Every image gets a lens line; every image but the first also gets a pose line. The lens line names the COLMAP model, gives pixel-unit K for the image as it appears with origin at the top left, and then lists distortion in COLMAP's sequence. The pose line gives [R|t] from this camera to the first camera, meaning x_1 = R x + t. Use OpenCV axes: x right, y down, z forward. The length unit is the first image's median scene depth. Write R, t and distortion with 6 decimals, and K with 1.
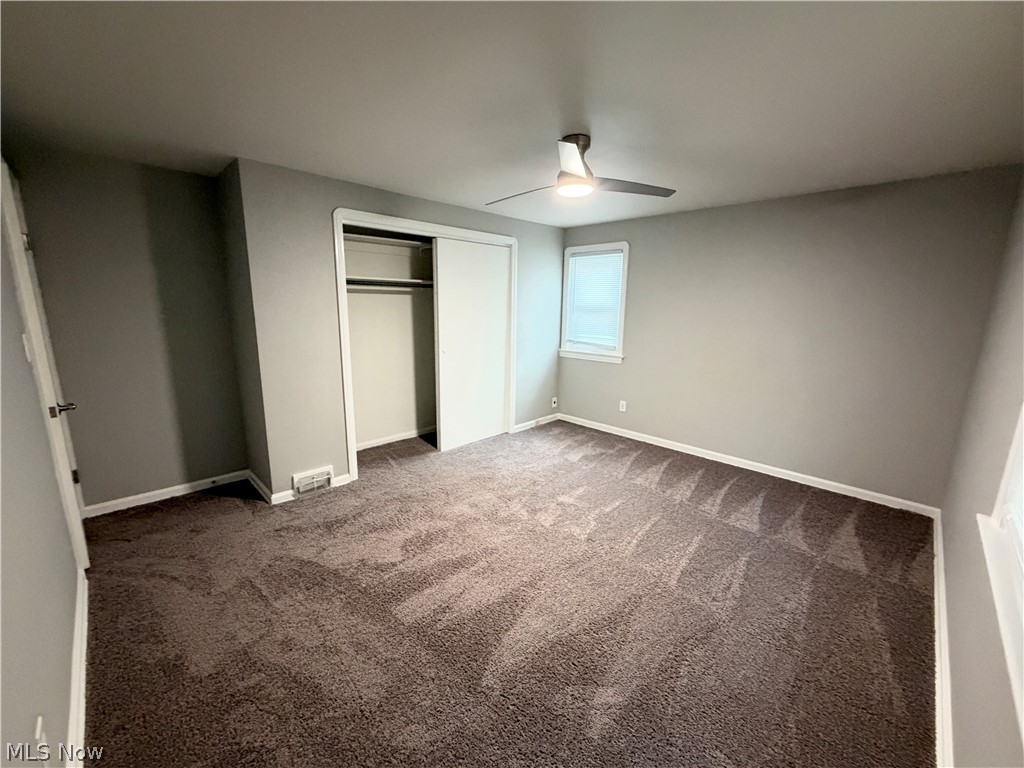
lens RADIAL K [[409.4, 0, 510.3], [0, 409.4, 385.3], [0, 0, 1]] dist [-0.000851, 0.000314]
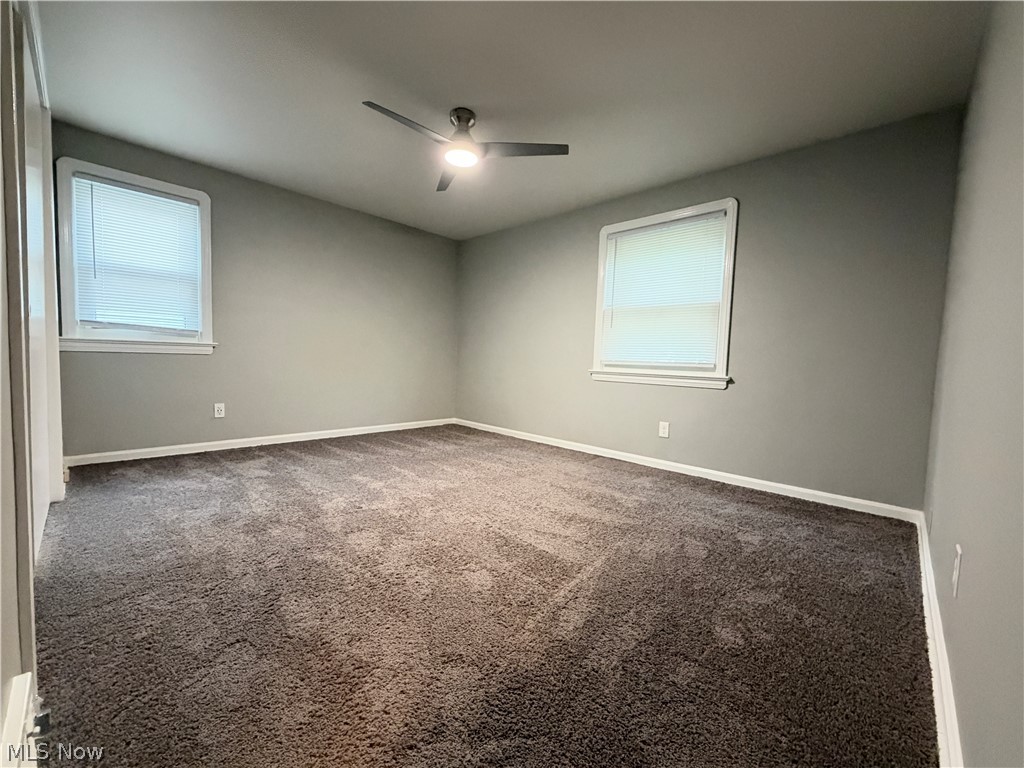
lens RADIAL K [[409.4, 0, 510.3], [0, 409.4, 385.3], [0, 0, 1]] dist [-0.000851, 0.000314]
pose [[-0.017261, -0.078777, 0.996743, -0.491890], [0.164499, 0.983083, 0.080546, 0.032859], [-0.986226, 0.165353, -0.004010, 0.473814]]
